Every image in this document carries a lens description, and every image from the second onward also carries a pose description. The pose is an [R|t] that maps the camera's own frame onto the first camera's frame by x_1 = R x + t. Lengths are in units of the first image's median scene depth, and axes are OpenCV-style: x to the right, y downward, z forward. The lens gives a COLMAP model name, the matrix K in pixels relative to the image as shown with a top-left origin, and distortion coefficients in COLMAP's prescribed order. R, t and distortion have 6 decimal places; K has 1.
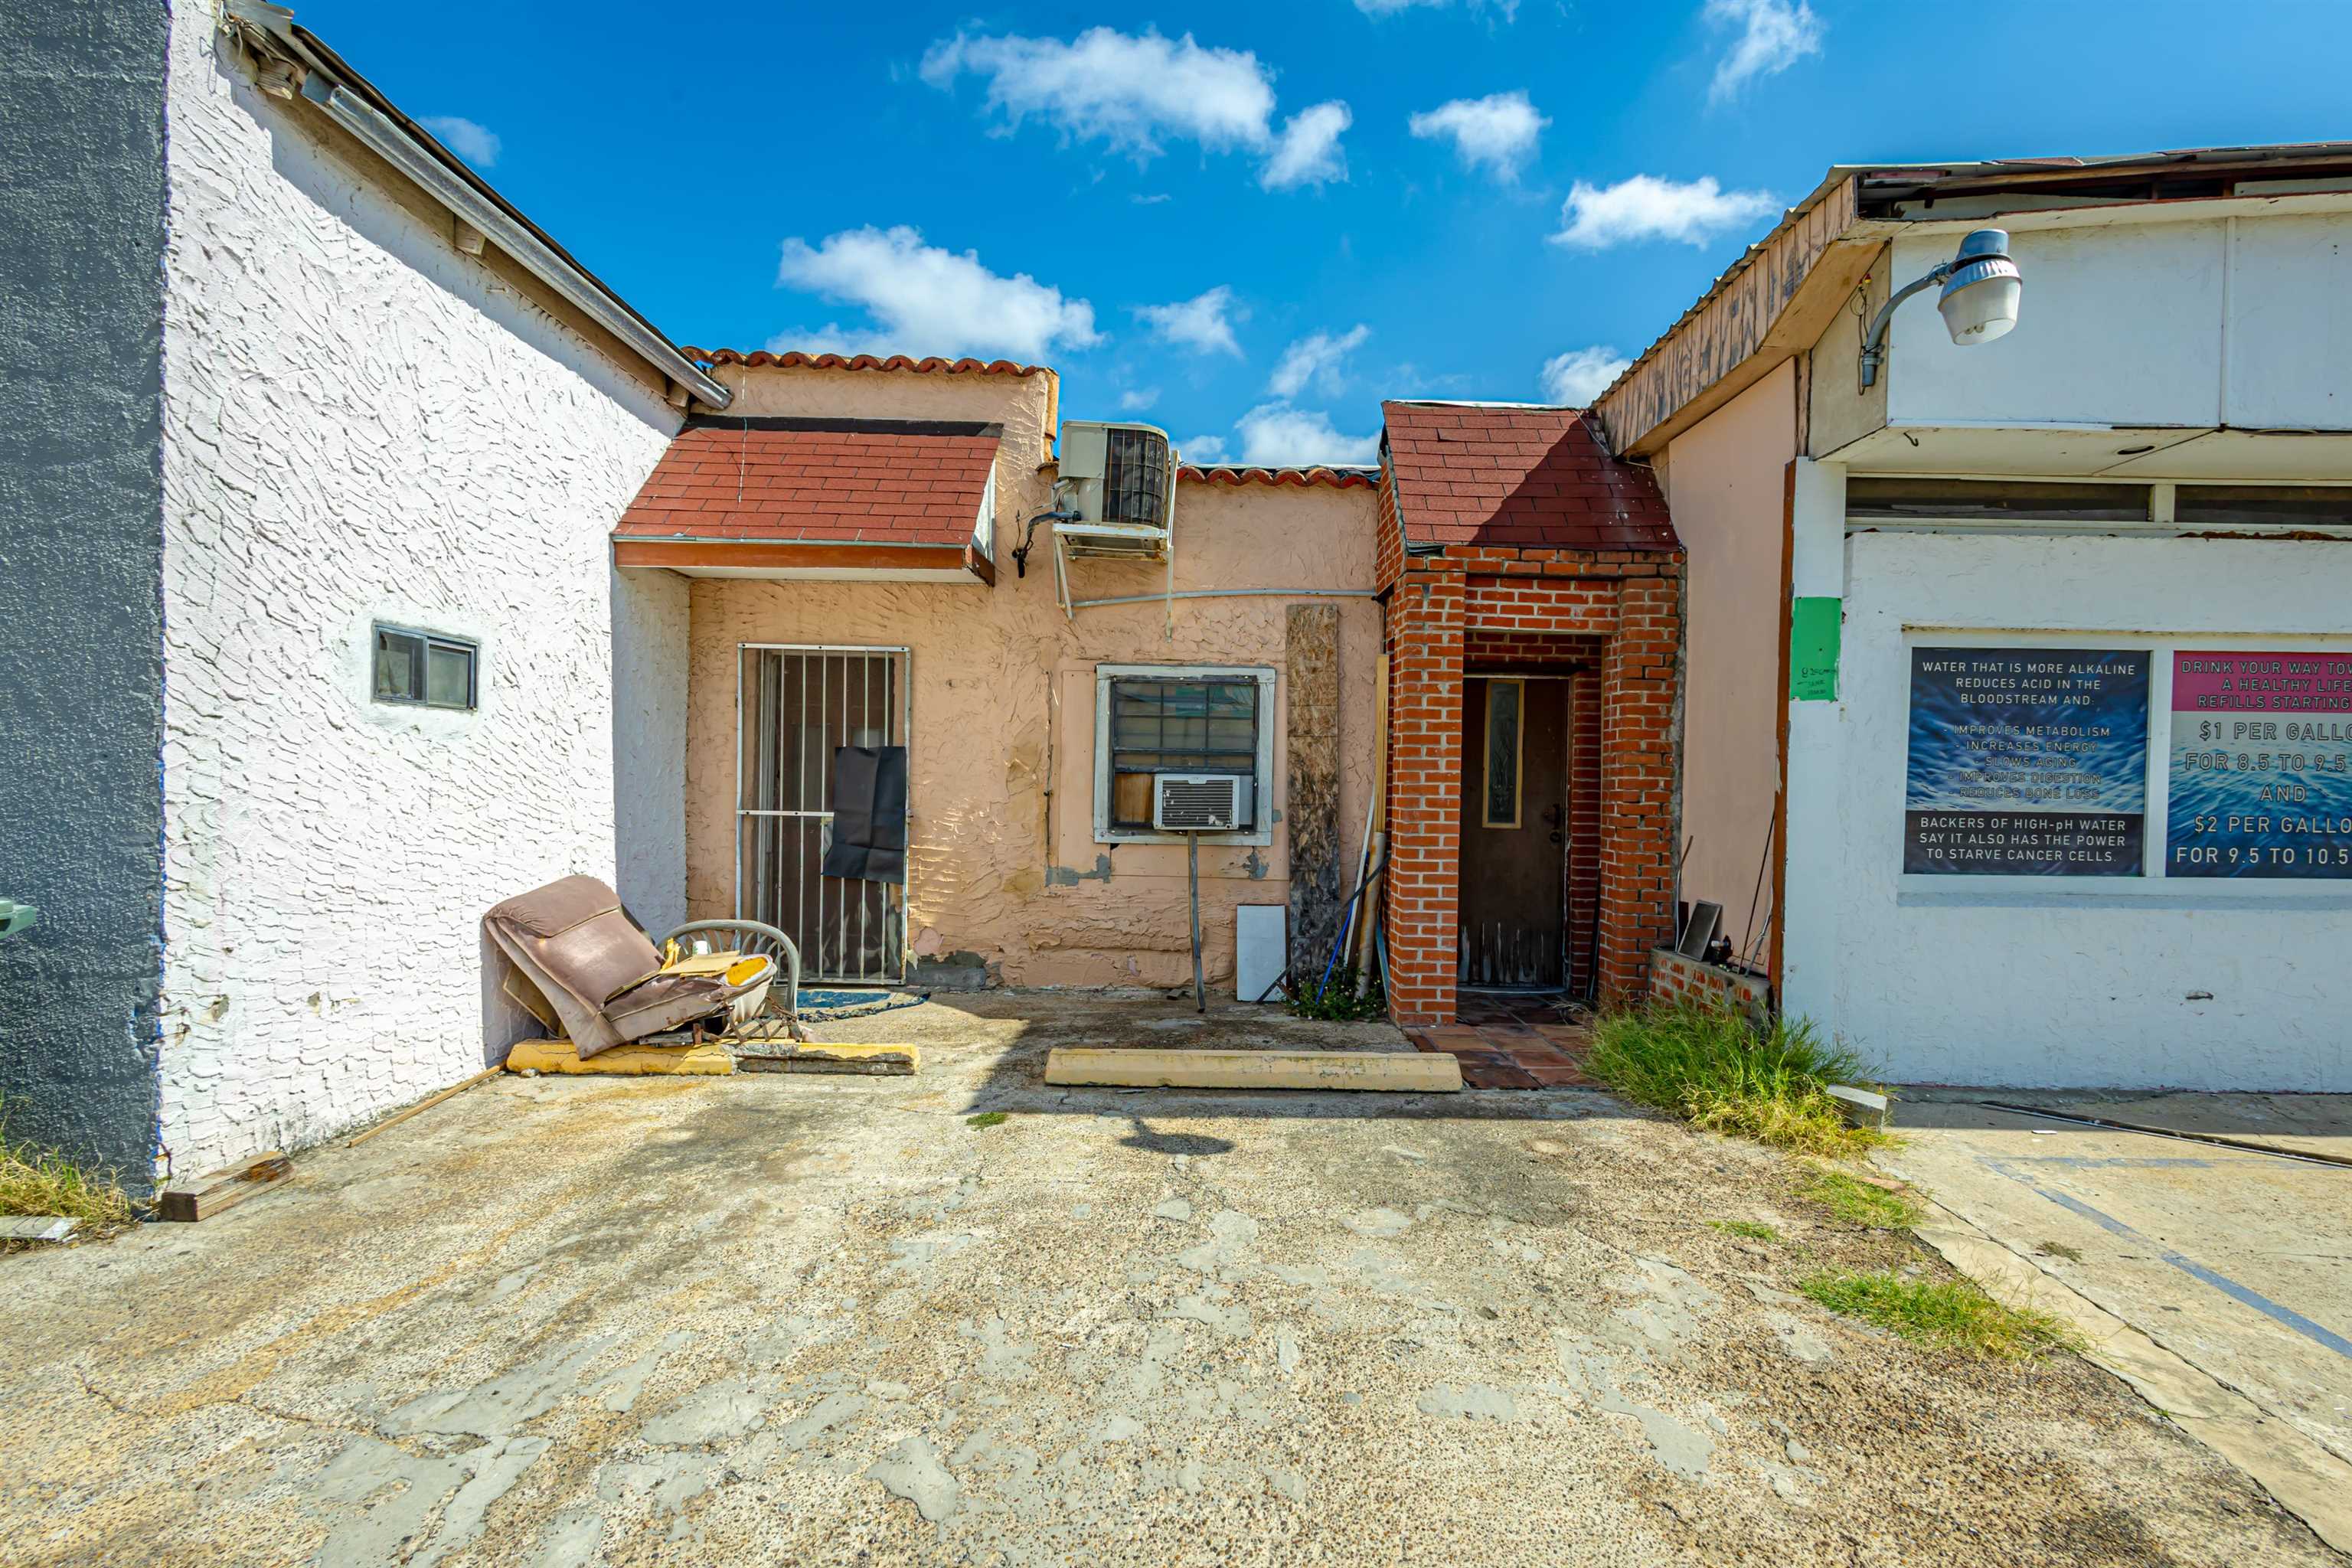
lens RADIAL K [[1087.2, 0, 1166.6], [0, 1087.2, 781.1], [0, 0, 1]] dist [0.000983, -0.002909]
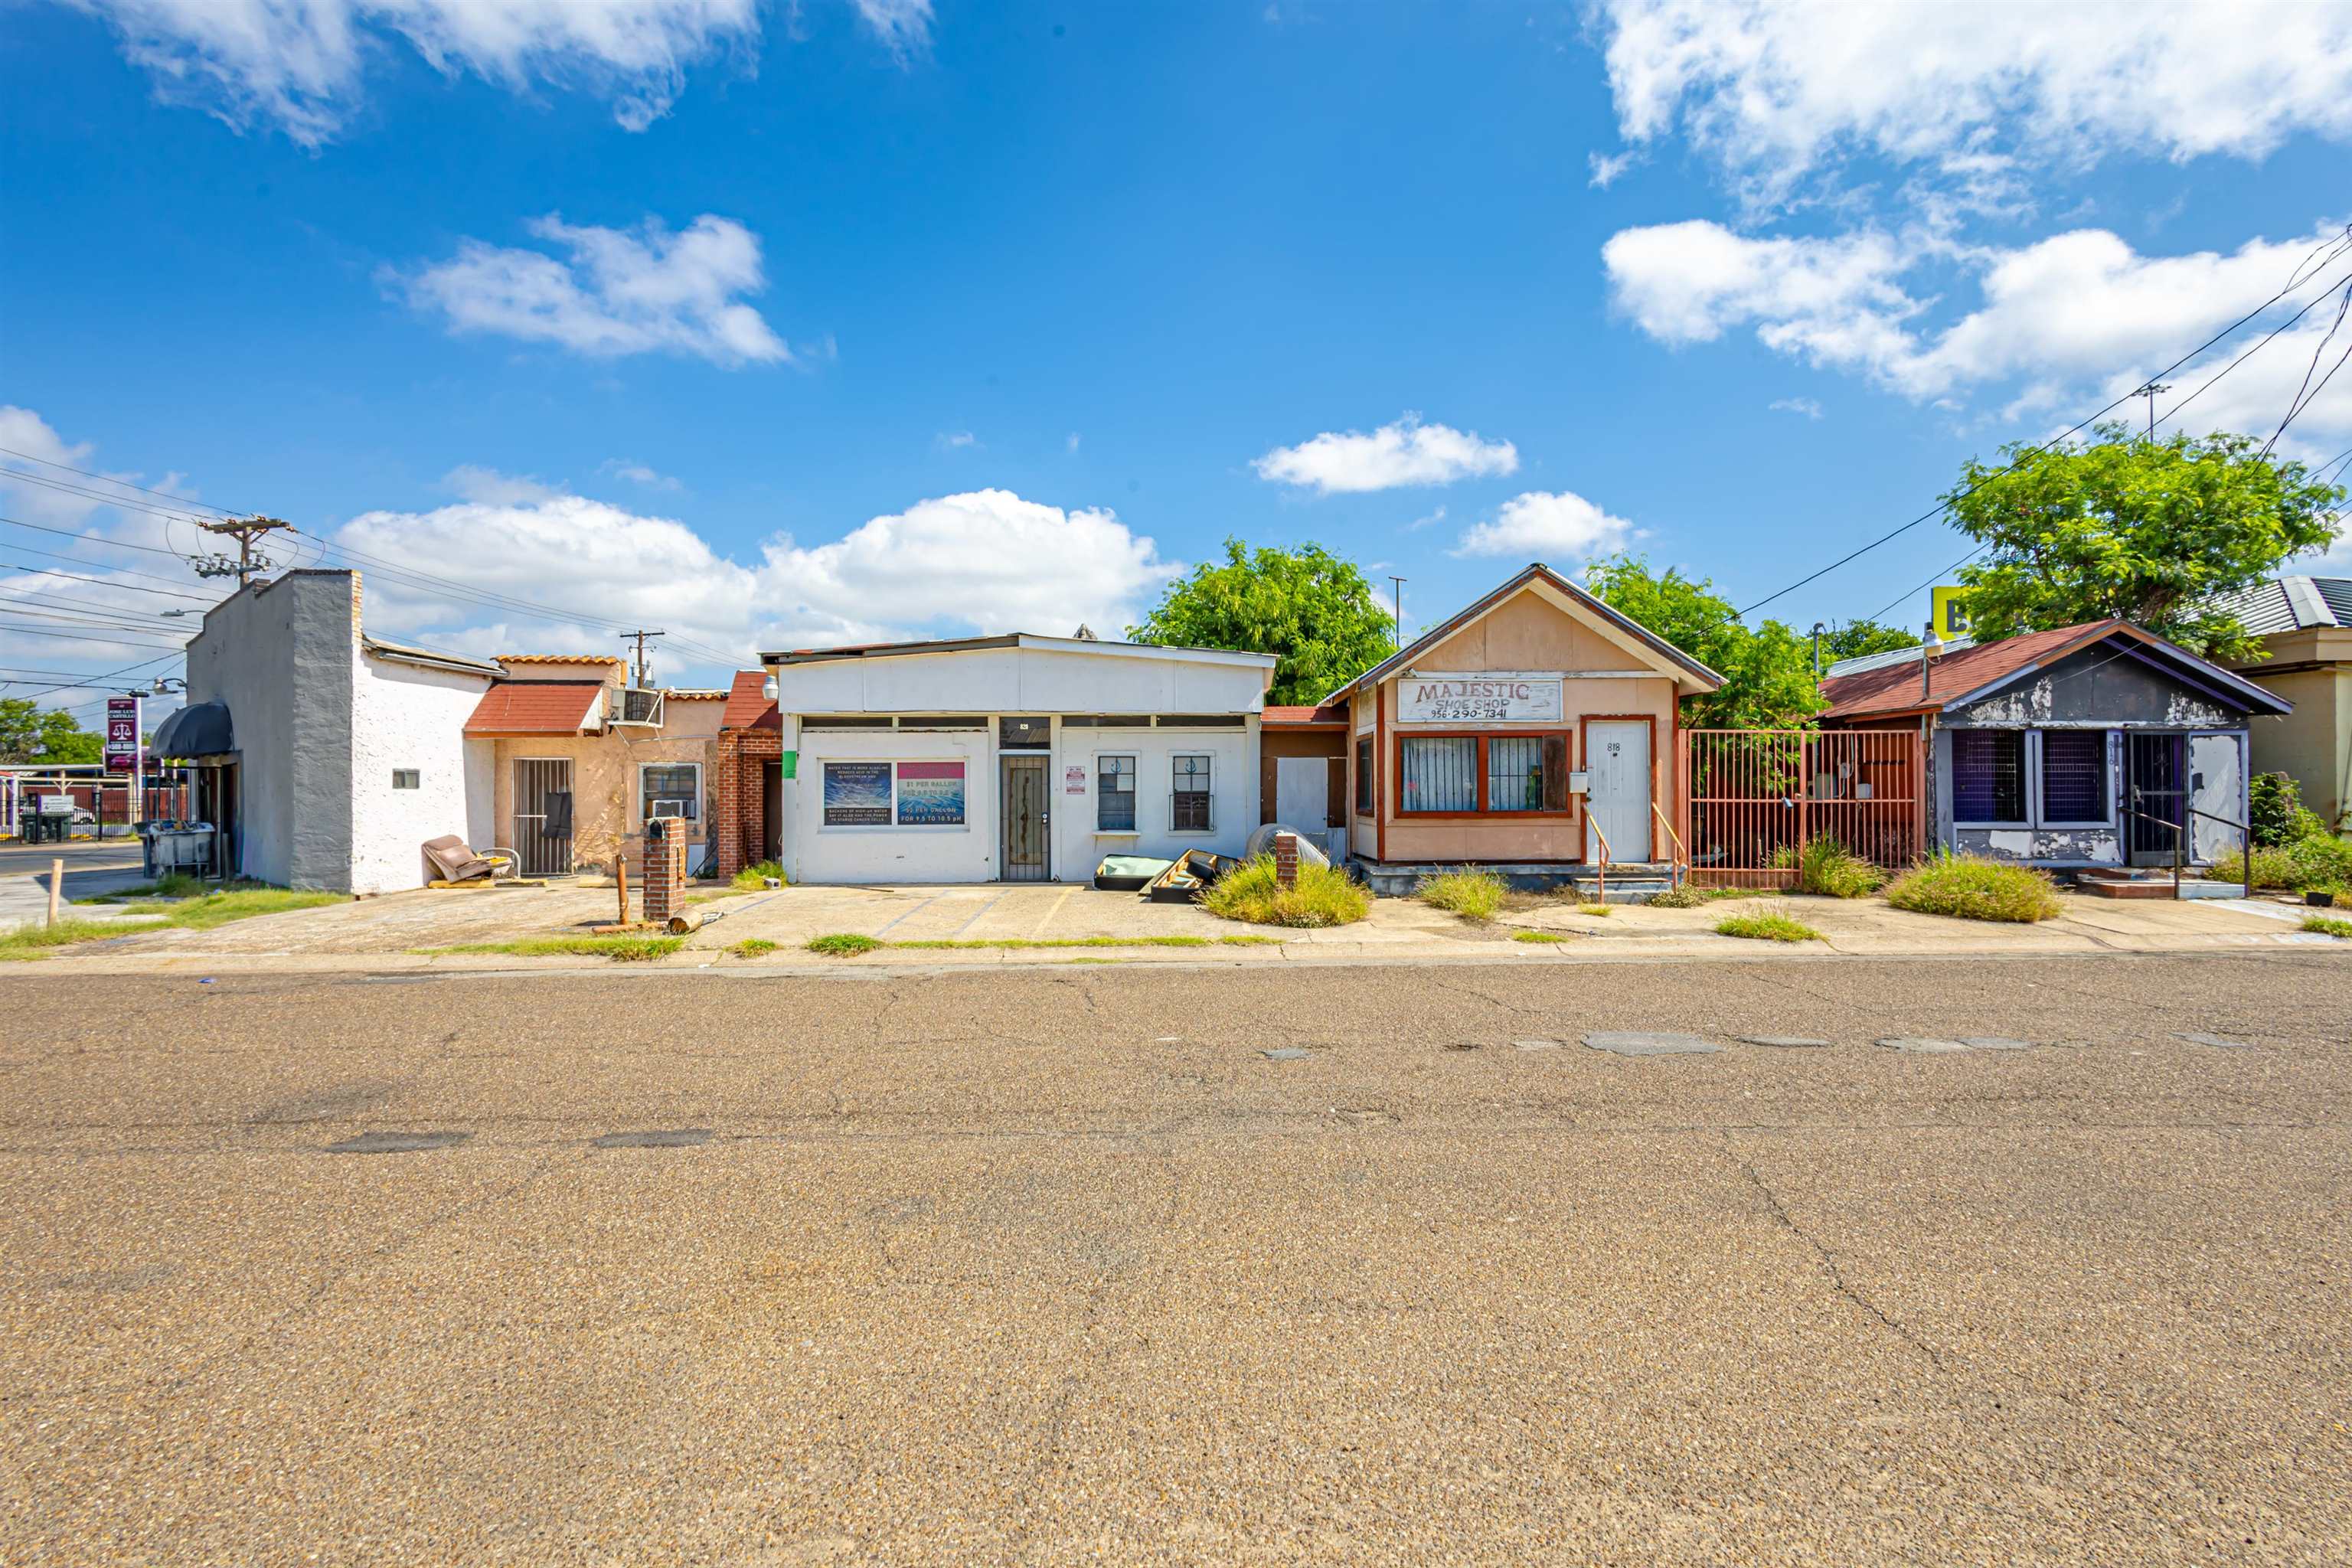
lens RADIAL K [[1087.2, 0, 1169.1], [0, 1087.2, 779.5], [0, 0, 1]] dist [0.000983, -0.002909]
pose [[0.999062, -0.018533, 0.039144, 1.408515], [0.018930, 0.999773, -0.009797, -0.009117], [-0.038954, 0.010529, 0.999186, -2.224356]]
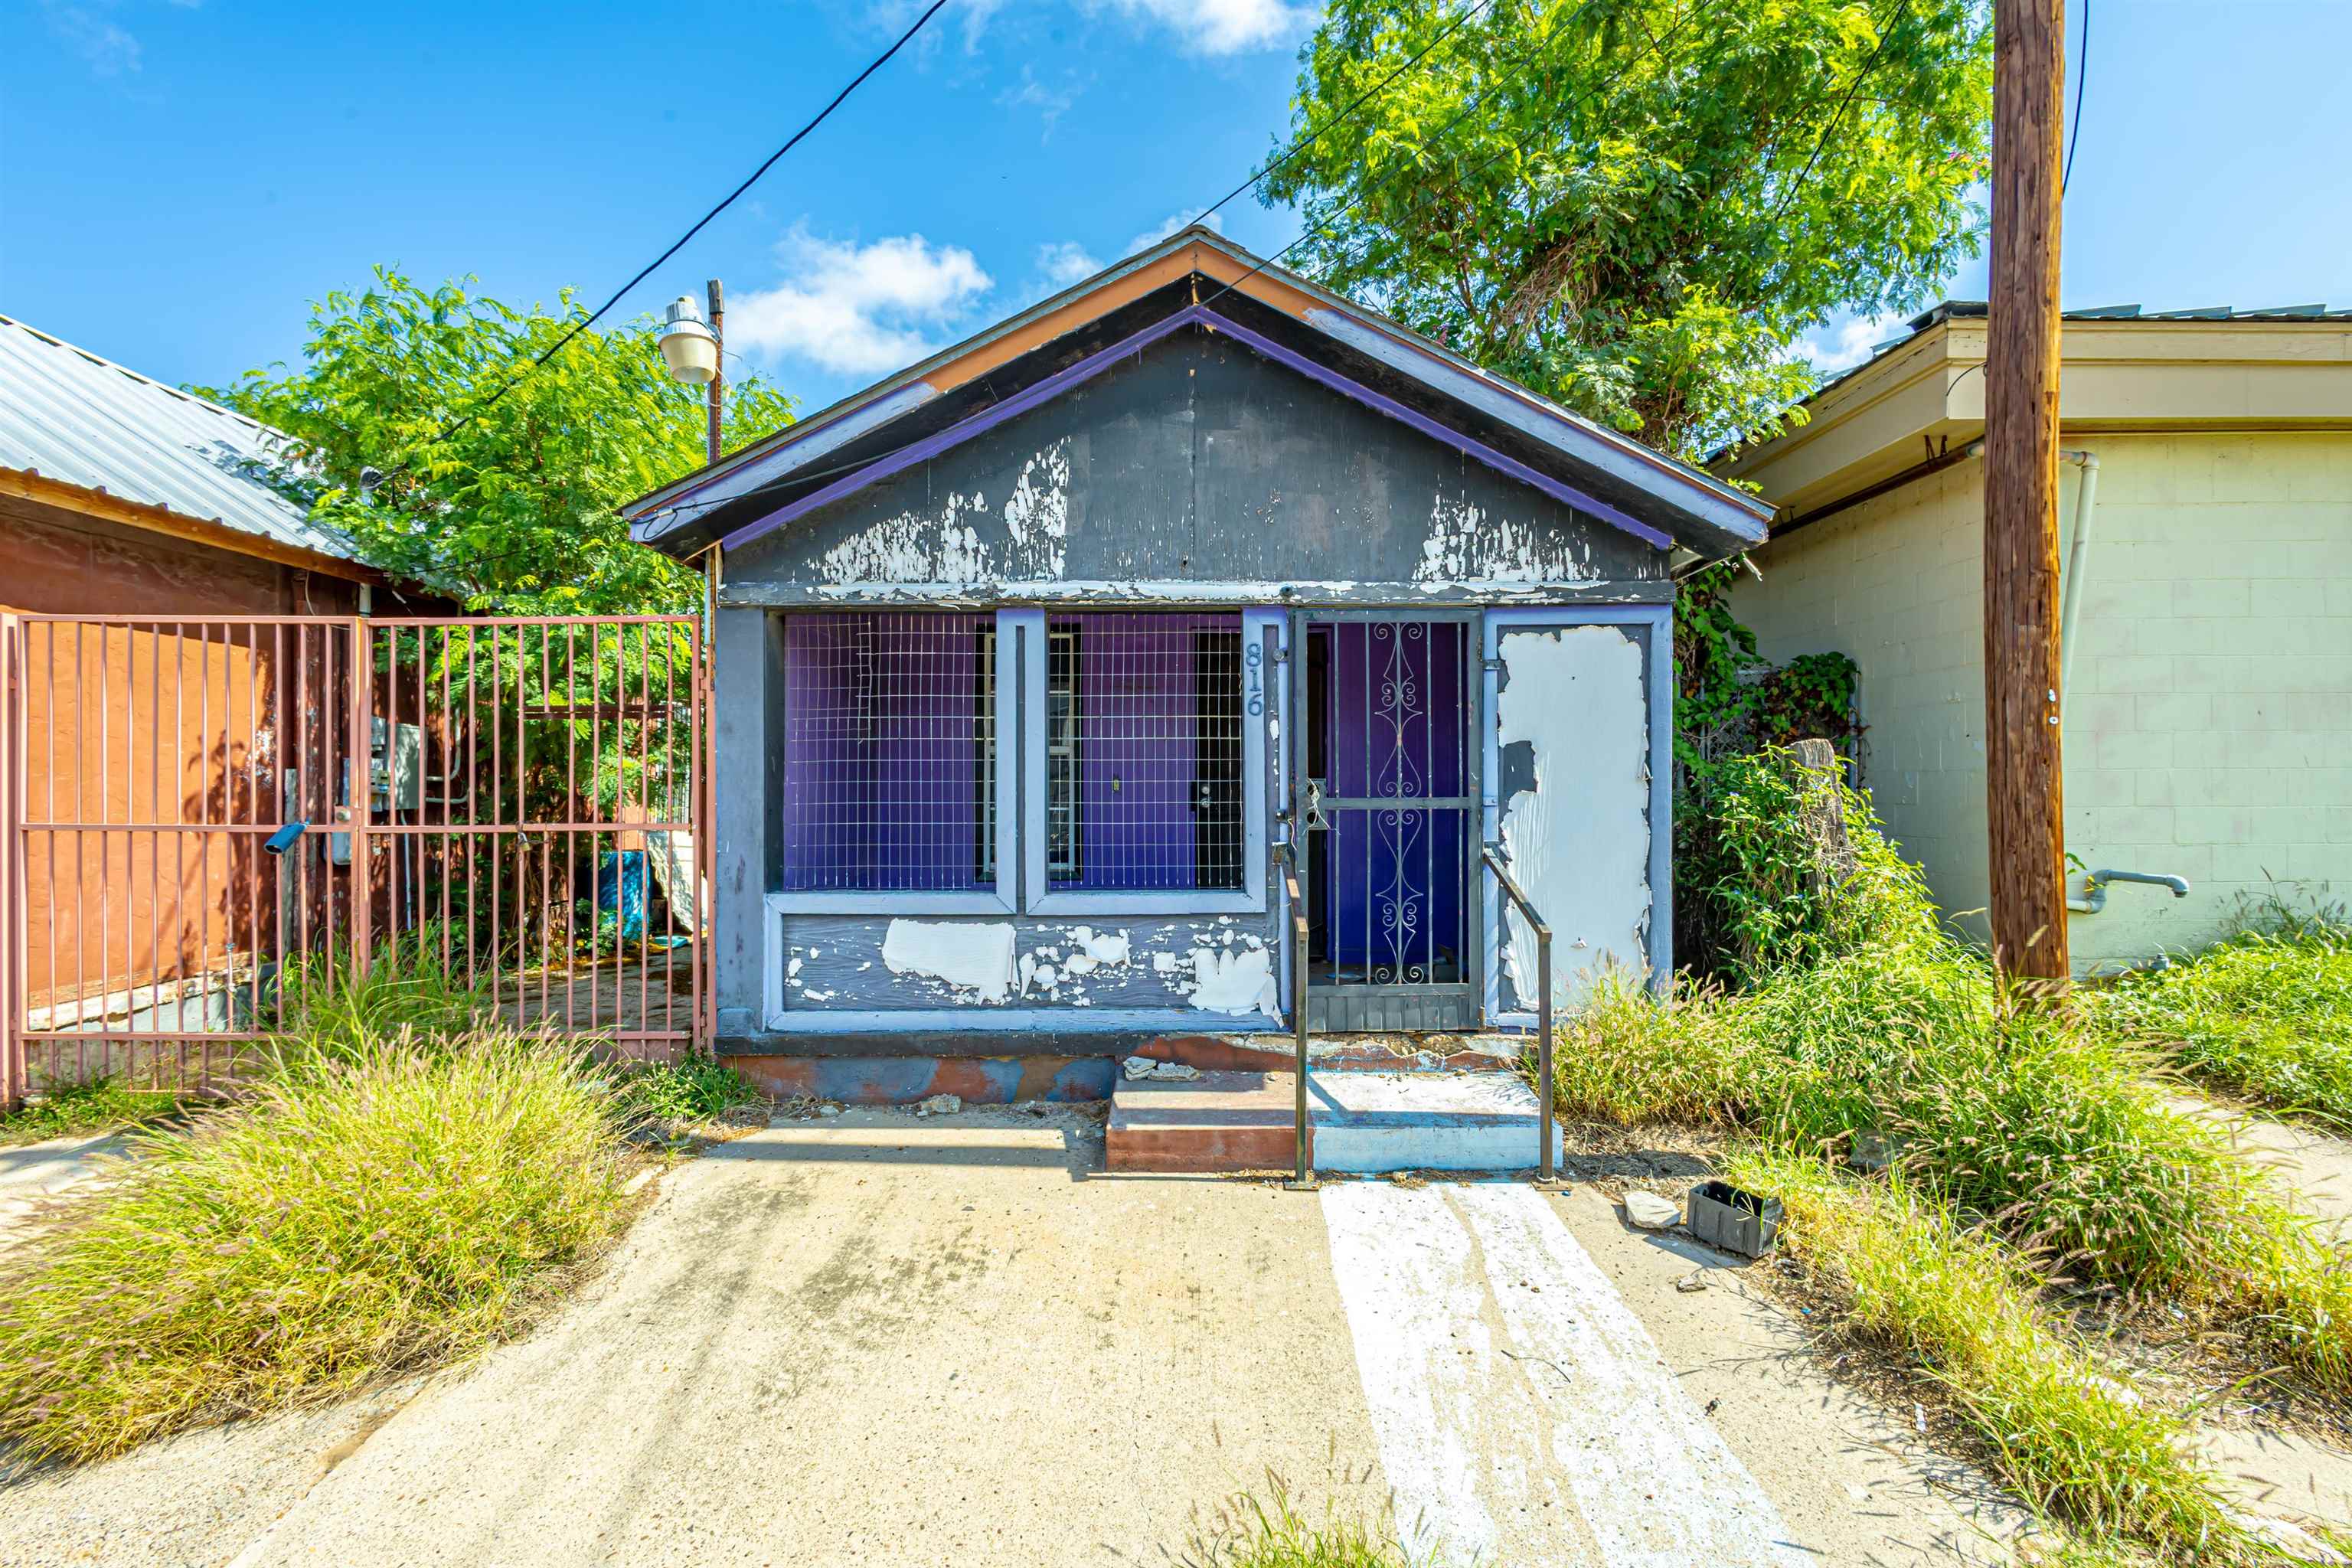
lens RADIAL K [[1087.2, 0, 1185.7], [0, 1087.2, 778.4], [0, 0, 1]] dist [0.000983, -0.002909]
pose [[0.998670, -0.020918, 0.047125, 3.662860], [0.021022, 0.999778, -0.001695, 0.021244], [-0.047079, 0.002684, 0.998888, -0.560989]]
